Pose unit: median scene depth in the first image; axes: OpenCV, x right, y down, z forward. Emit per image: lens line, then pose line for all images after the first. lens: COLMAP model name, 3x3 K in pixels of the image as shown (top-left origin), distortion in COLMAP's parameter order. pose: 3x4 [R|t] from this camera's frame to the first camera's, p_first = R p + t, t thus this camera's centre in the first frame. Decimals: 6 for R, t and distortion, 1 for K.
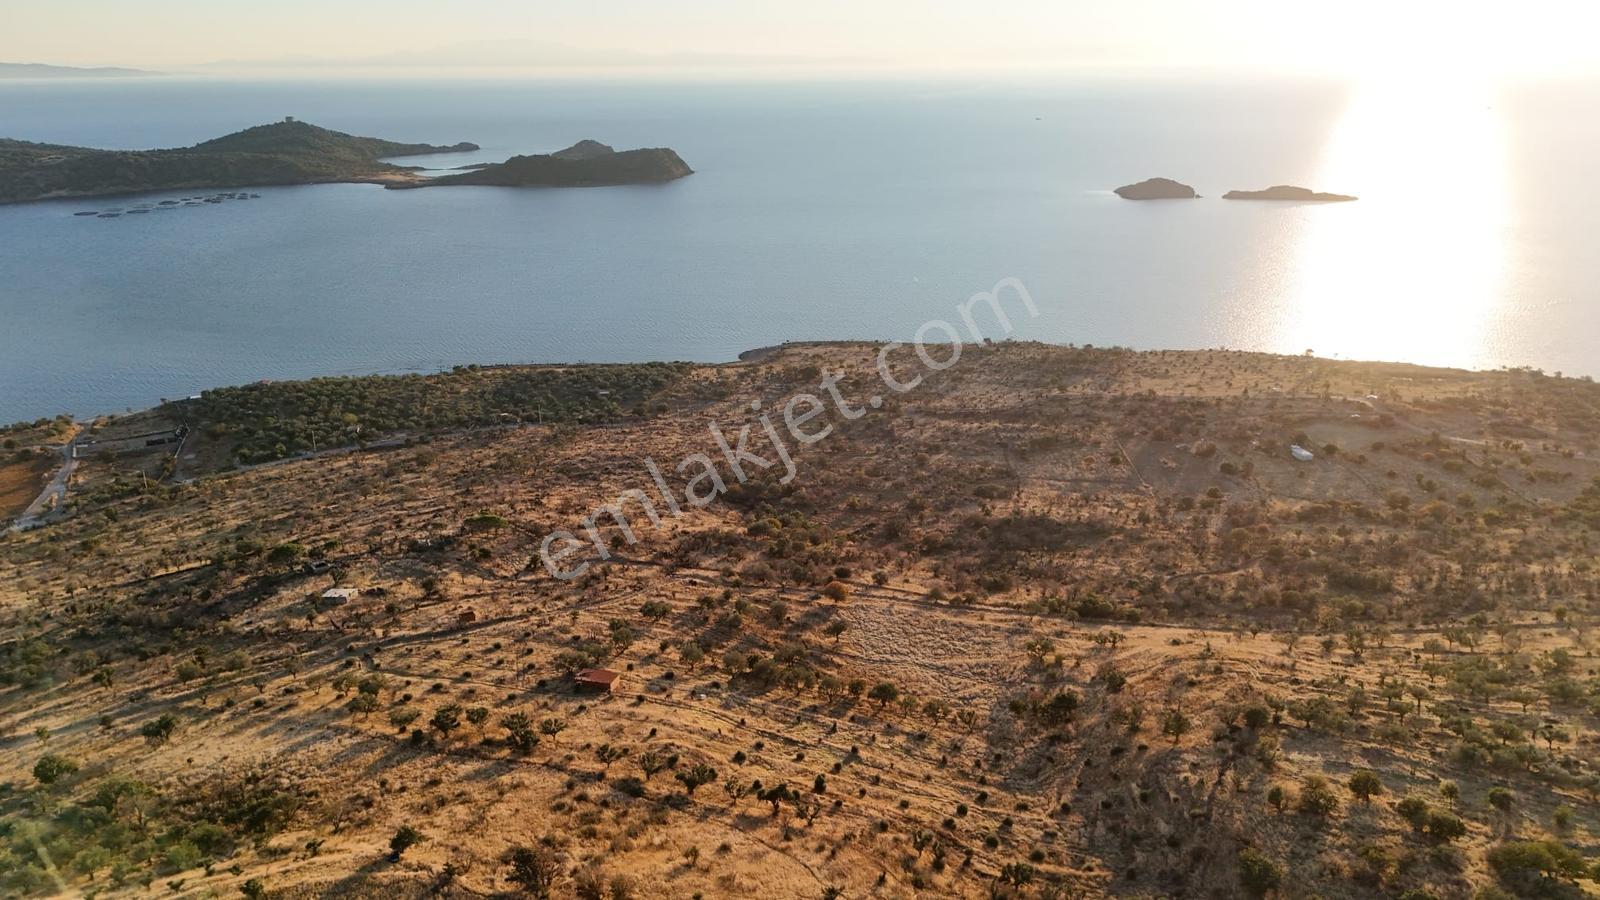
lens RADIAL K [[1176.7, 0, 800.0], [0, 1176.7, 450.0], [0, 0, 1]] dist [0.073734, -0.068160]
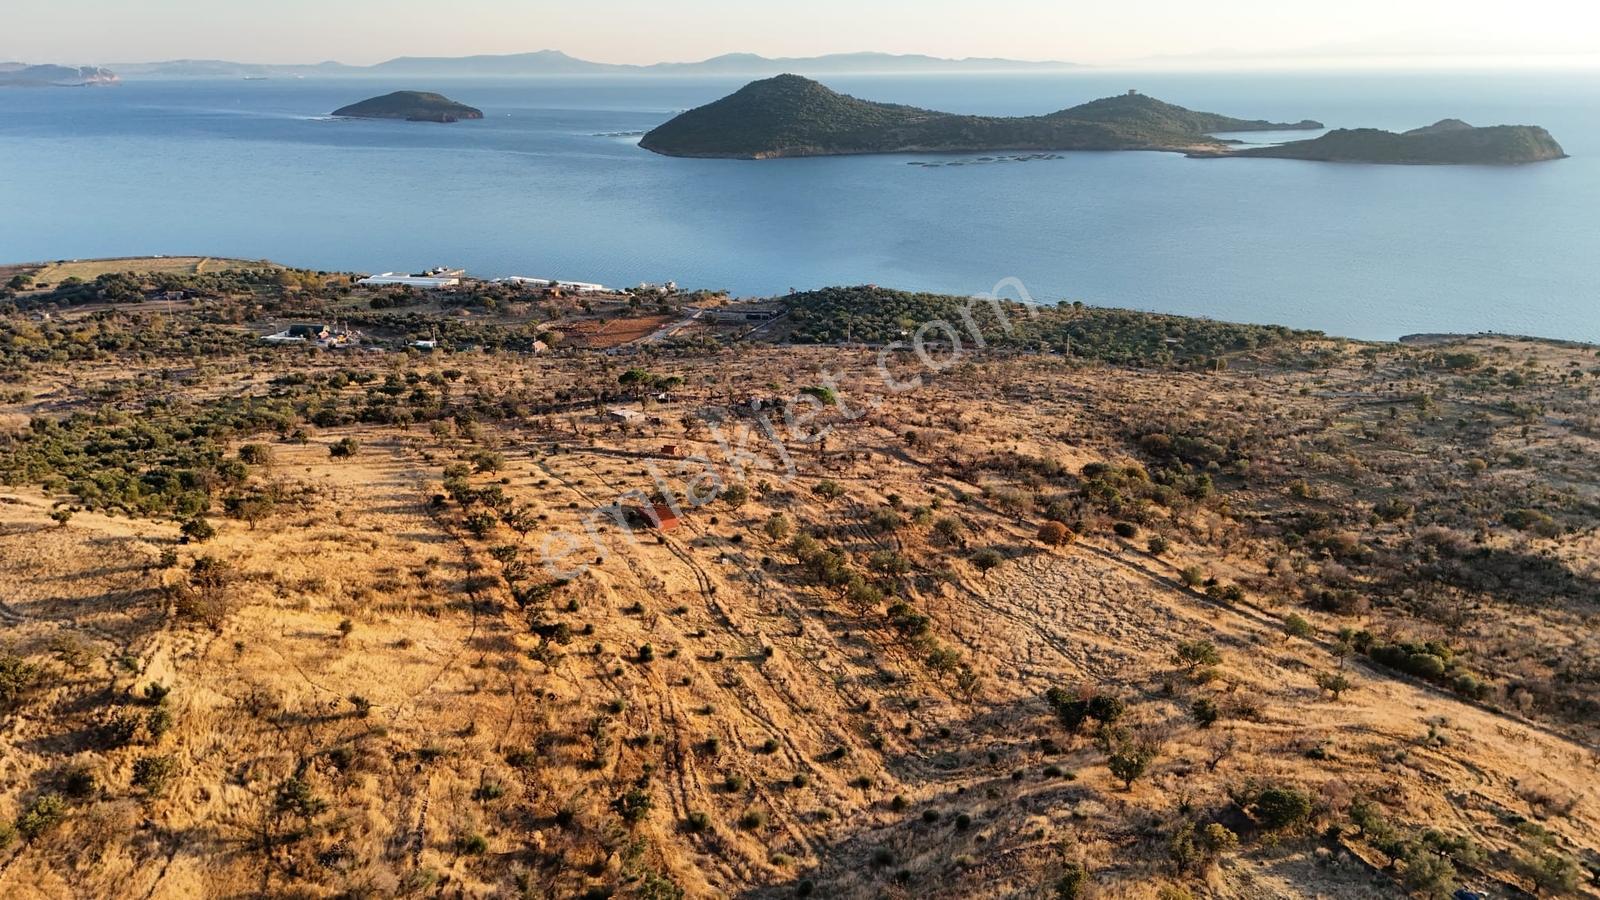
lens RADIAL K [[1176.7, 0, 800.0], [0, 1176.7, 450.0], [0, 0, 1]] dist [0.073734, -0.068160]
pose [[0.760413, 0.206968, -0.615578, 0.385268], [-0.204090, 0.975995, 0.076037, 0.042117], [0.616538, 0.067814, 0.784399, 0.284323]]
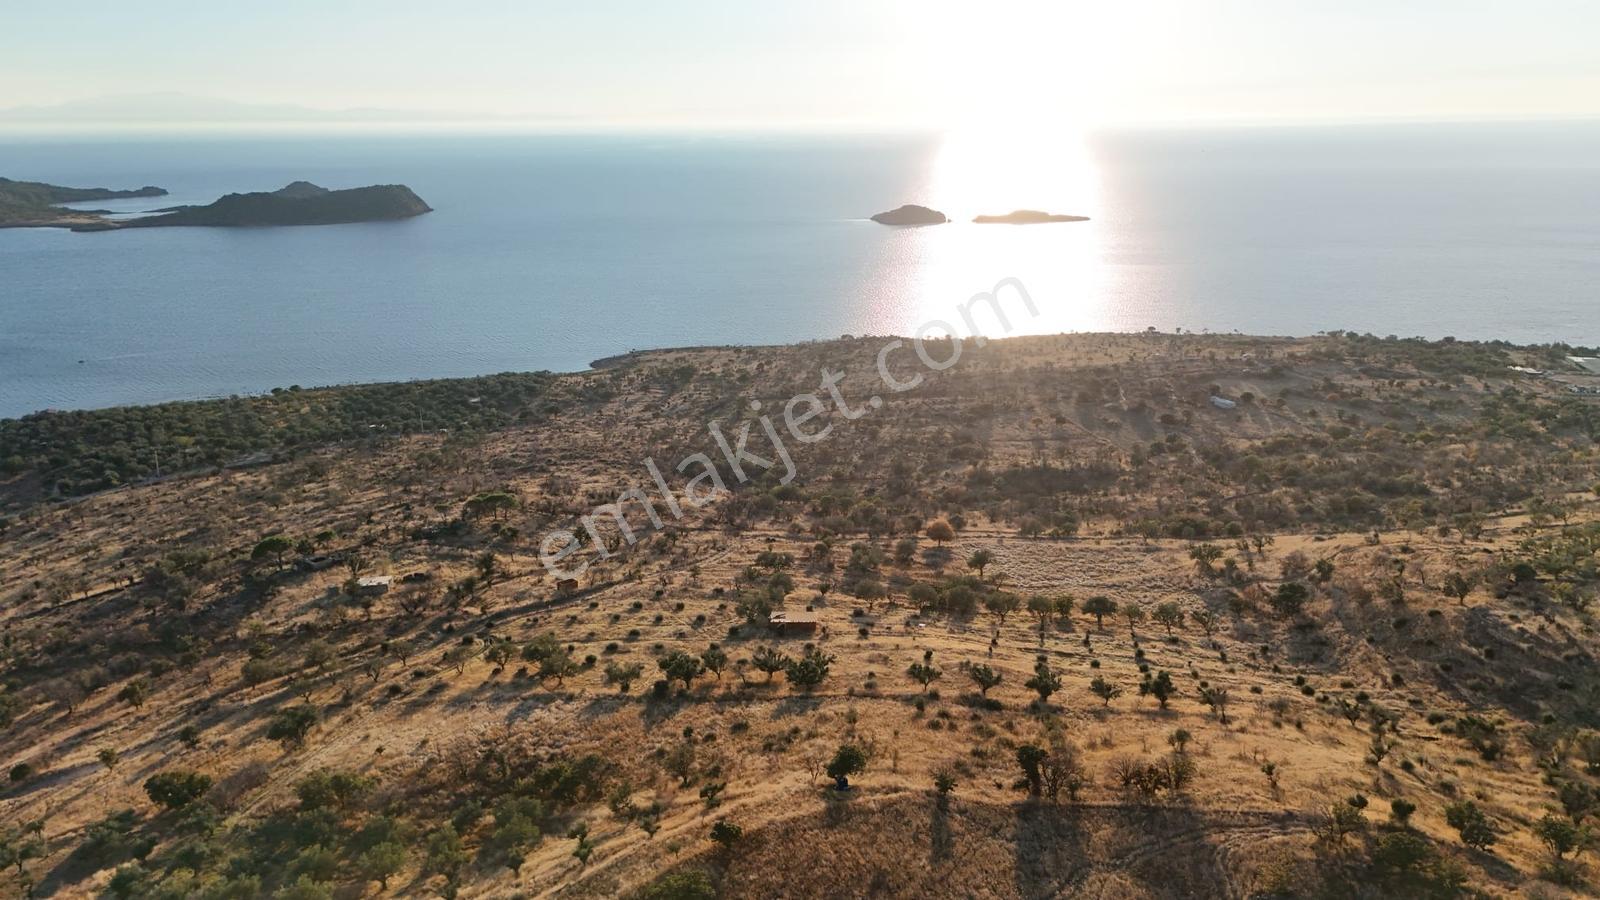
lens RADIAL K [[1176.7, 0, 800.0], [0, 1176.7, 450.0], [0, 0, 1]] dist [0.073734, -0.068160]
pose [[0.968777, -0.066960, 0.238720, -0.298227], [0.077626, 0.996349, -0.035548, 0.083633], [-0.235468, 0.052969, 0.970438, 0.139506]]
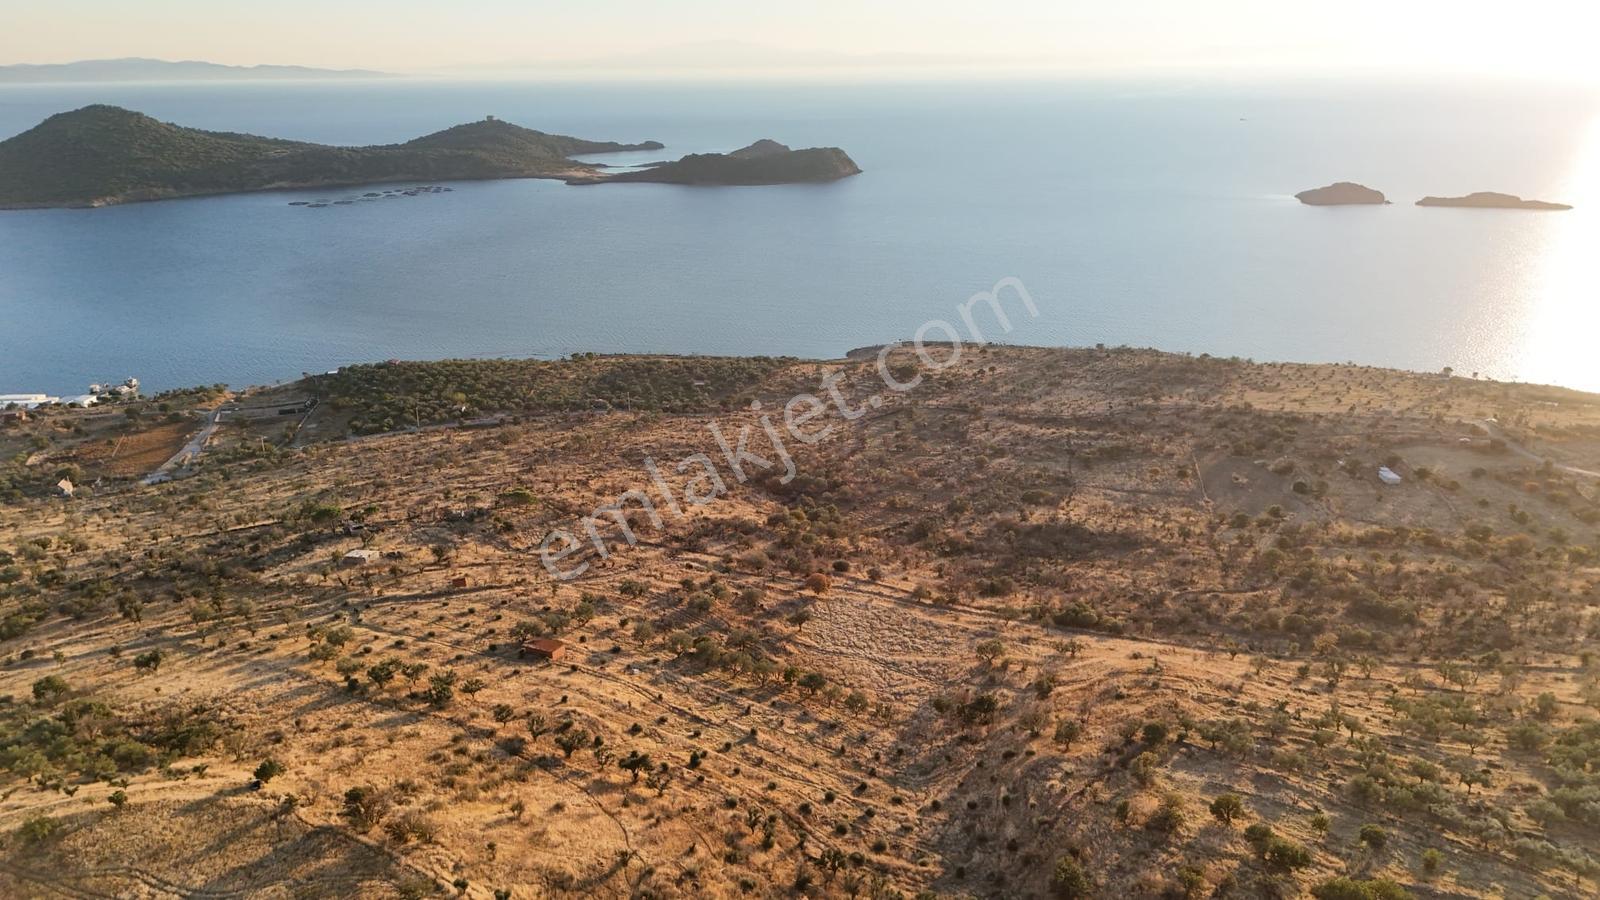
lens RADIAL K [[1176.7, 0, 800.0], [0, 1176.7, 450.0], [0, 0, 1]] dist [0.073734, -0.068160]
pose [[0.986700, 0.048970, -0.154999, 0.172544], [-0.048941, 0.998794, 0.004008, 0.002091], [0.155009, 0.003631, 0.987906, -0.006310]]
